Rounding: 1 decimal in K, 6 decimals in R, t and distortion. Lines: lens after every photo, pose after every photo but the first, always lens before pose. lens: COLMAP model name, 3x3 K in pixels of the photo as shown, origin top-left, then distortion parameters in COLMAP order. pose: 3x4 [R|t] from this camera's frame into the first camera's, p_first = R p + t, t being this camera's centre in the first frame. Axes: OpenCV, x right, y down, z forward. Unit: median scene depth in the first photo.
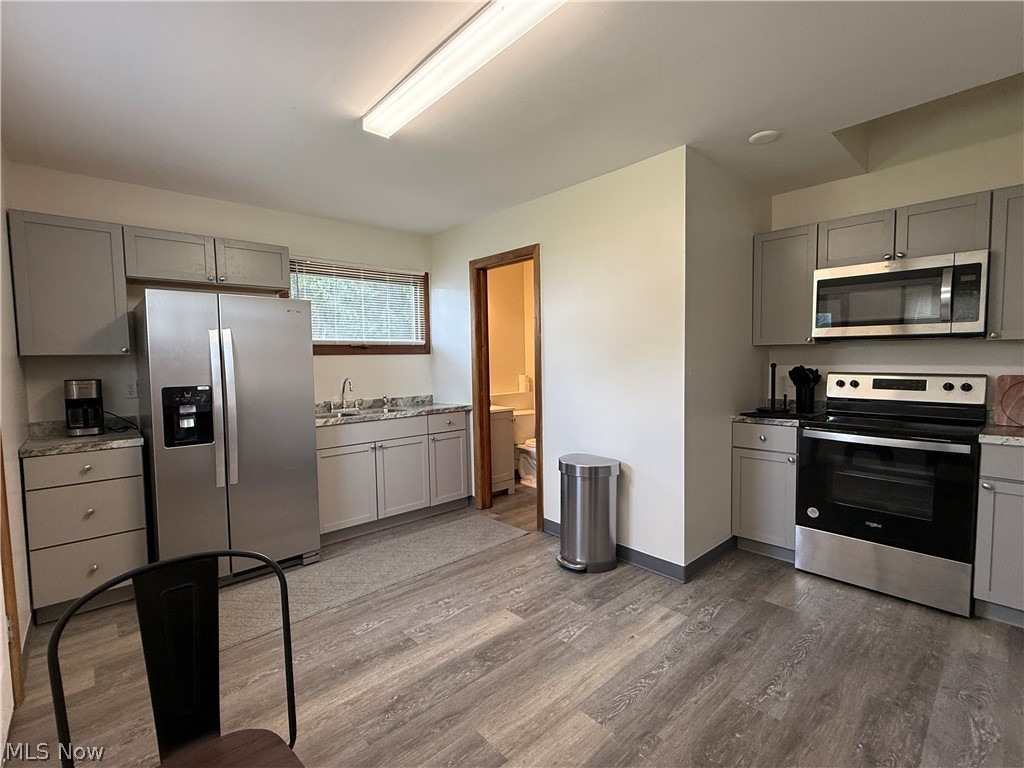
lens RADIAL K [[470.2, 0, 513.7], [0, 470.2, 389.1], [0, 0, 1]] dist [0.000459, 0.000124]
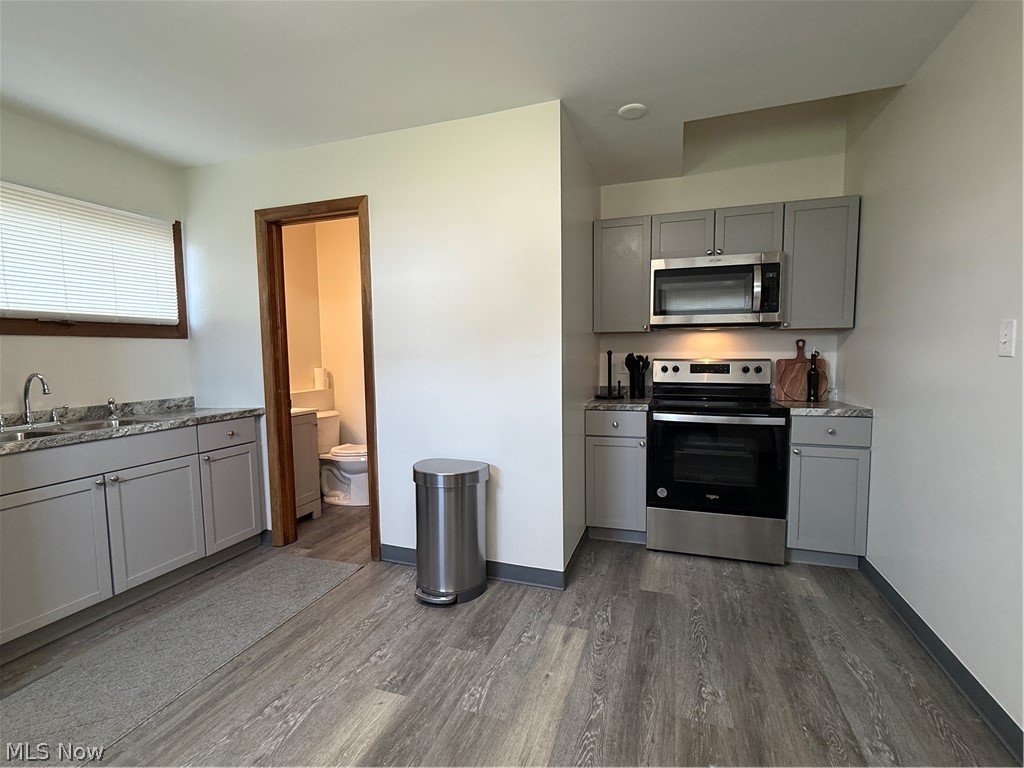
lens RADIAL K [[470.2, 0, 513.7], [0, 470.2, 389.1], [0, 0, 1]] dist [0.000459, 0.000124]
pose [[0.879065, -0.033201, 0.475545, -0.130934], [0.030336, 0.999446, 0.013699, 0.009435], [-0.475736, 0.002384, 0.879585, 0.228846]]
